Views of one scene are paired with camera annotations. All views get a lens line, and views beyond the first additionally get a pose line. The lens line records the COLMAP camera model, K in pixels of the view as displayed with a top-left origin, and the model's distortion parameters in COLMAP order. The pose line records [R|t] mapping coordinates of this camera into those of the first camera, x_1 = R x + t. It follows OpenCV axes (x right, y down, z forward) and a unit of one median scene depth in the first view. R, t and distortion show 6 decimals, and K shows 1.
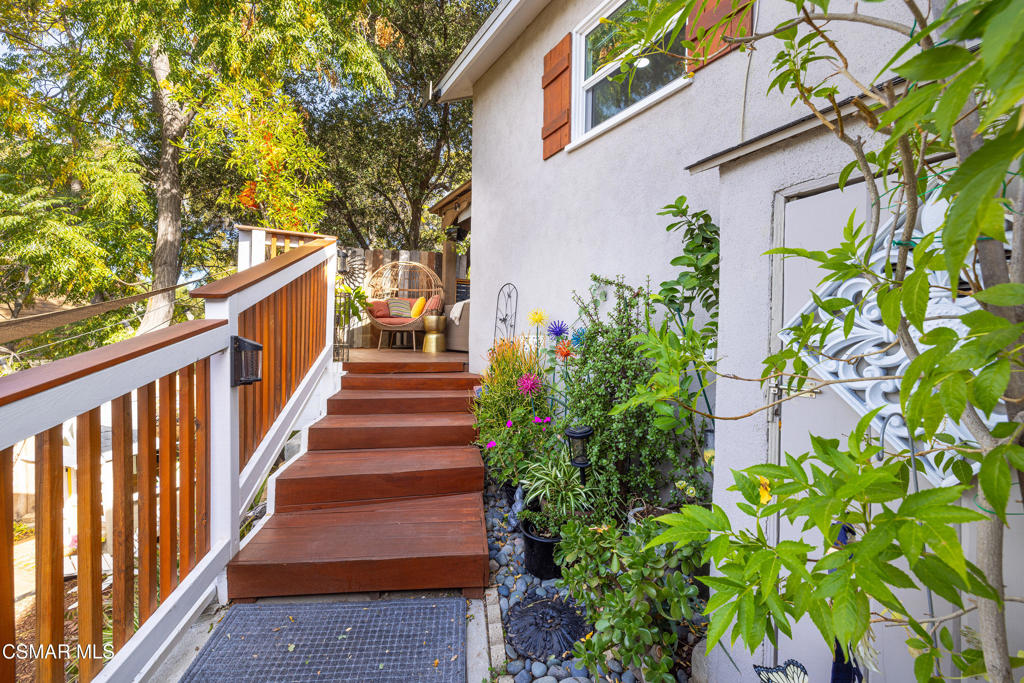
lens RADIAL K [[439.8, 0, 513.6], [0, 439.8, 332.8], [0, 0, 1]] dist [0.002782, -0.001066]
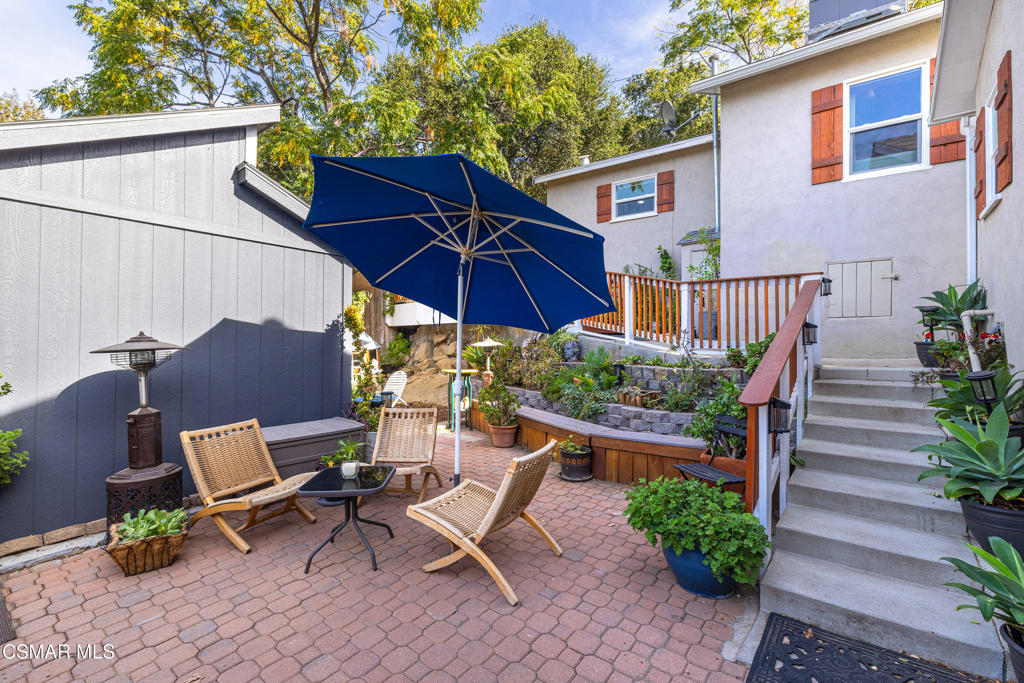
lens RADIAL K [[439.8, 0, 517.2], [0, 439.8, 340.2], [0, 0, 1]] dist [0.002782, -0.001066]
pose [[0.917706, -0.004775, 0.397232, -1.665811], [0.002928, 0.999982, 0.005256, 0.370686], [-0.397250, -0.003661, 0.917703, -1.510248]]
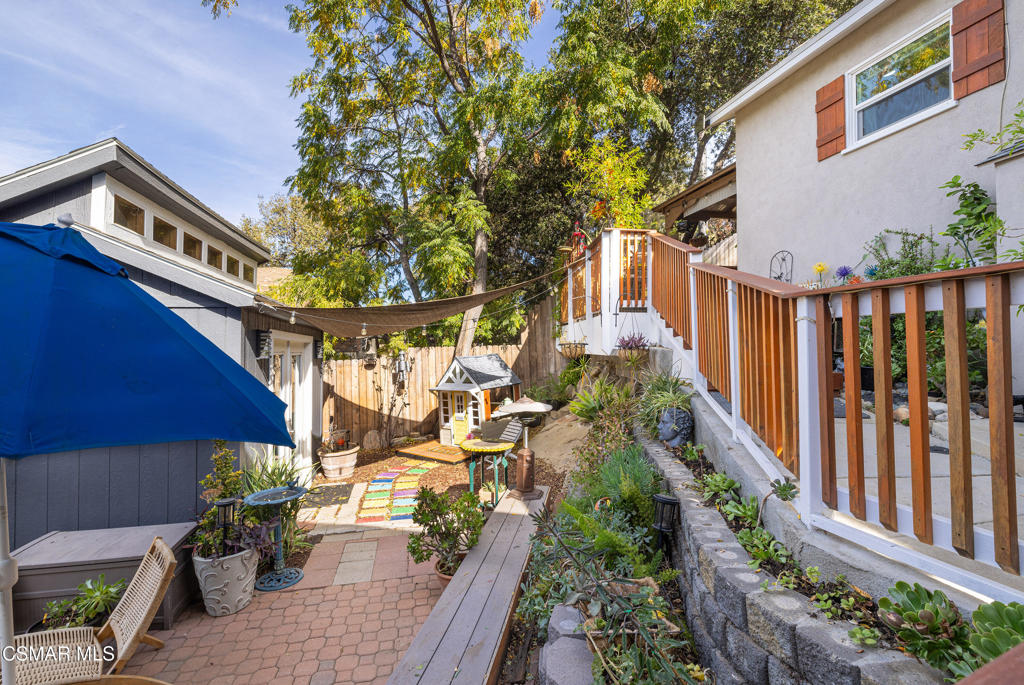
lens RADIAL K [[461.4, 0, 508.0], [0, 461.4, 339.7], [0, 0, 1]] dist [0.001251, 0.000461]
pose [[0.952593, -0.030193, -0.302746, -0.510940], [0.028456, 0.999544, -0.010148, 0.201556], [0.302914, 0.001052, 0.953017, -0.843640]]
